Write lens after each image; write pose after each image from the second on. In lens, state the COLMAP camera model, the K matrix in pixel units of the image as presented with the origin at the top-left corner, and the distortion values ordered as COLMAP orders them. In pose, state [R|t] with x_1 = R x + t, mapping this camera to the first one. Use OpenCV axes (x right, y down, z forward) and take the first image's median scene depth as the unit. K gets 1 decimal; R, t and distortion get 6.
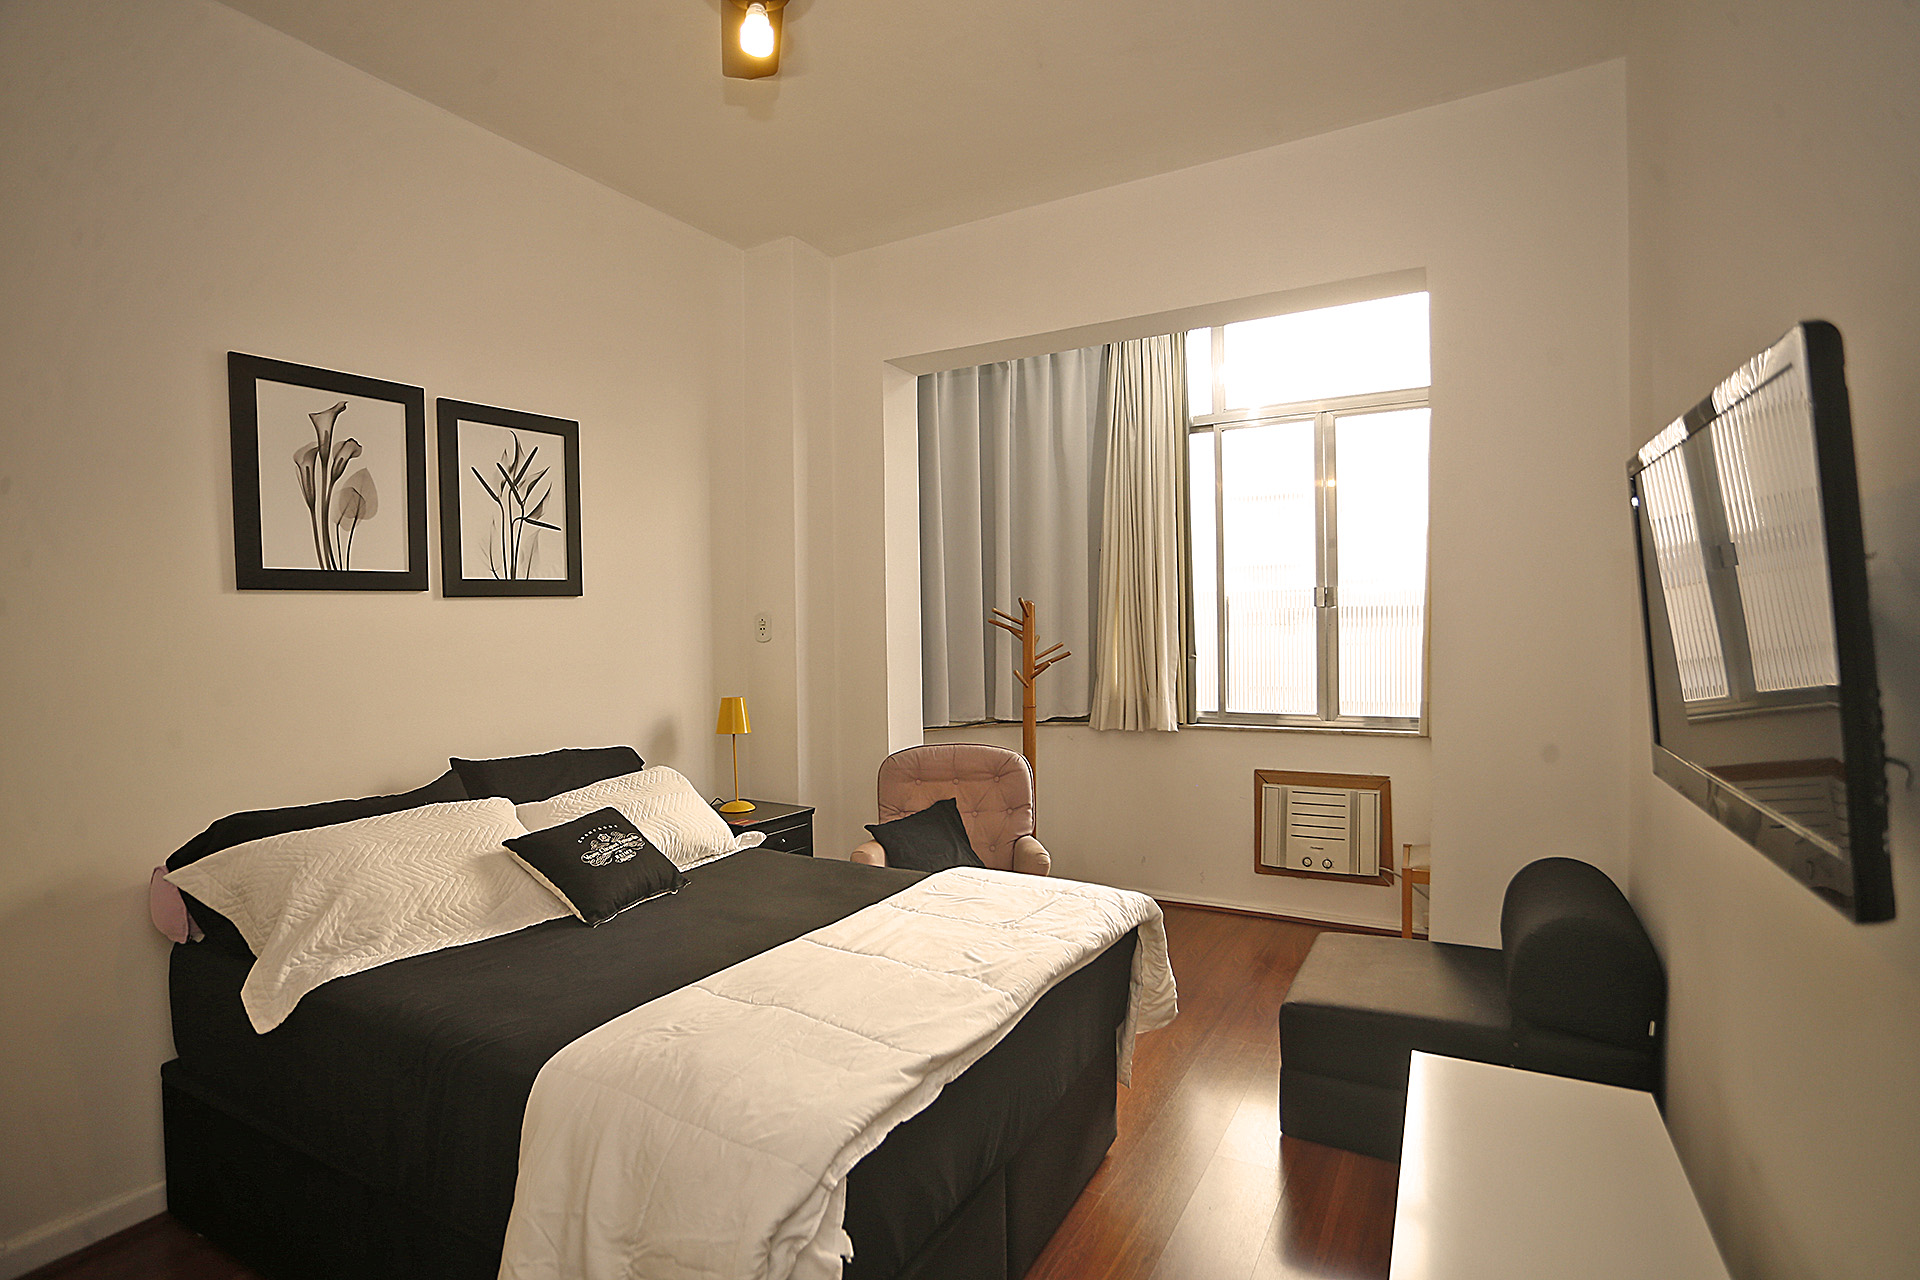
lens RADIAL K [[950.5, 0, 966.2], [0, 950.5, 649.0], [0, 0, 1]] dist [-0.058233, 0.025121]
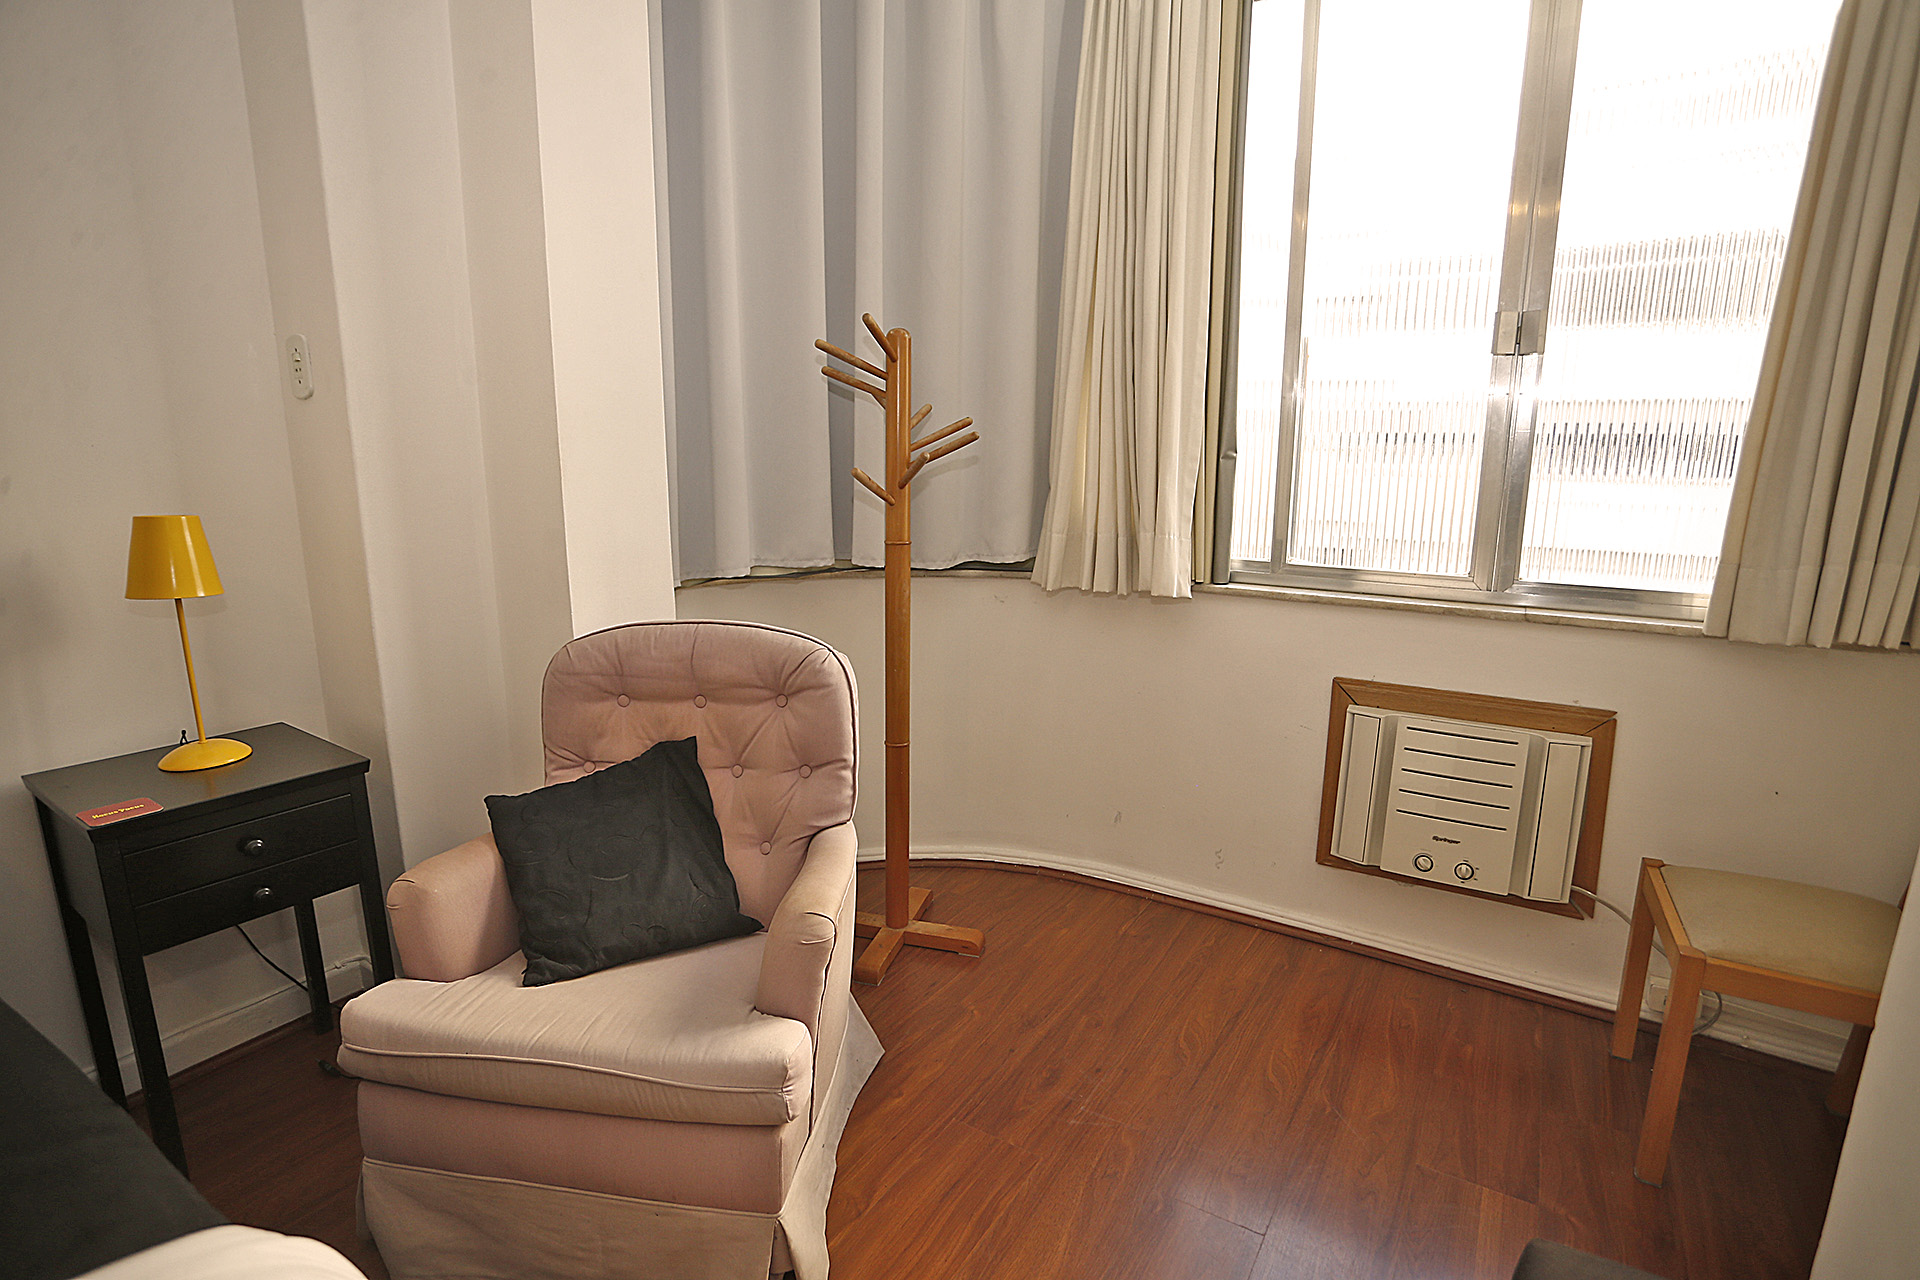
lens RADIAL K [[950.5, 0, 952.8], [0, 950.5, 640.8], [0, 0, 1]] dist [-0.058233, 0.025121]
pose [[0.998402, 0.031898, -0.046644, 0.120738], [-0.022948, 0.983185, 0.181163, 0.019138], [0.051639, -0.179803, 0.982346, 0.488865]]
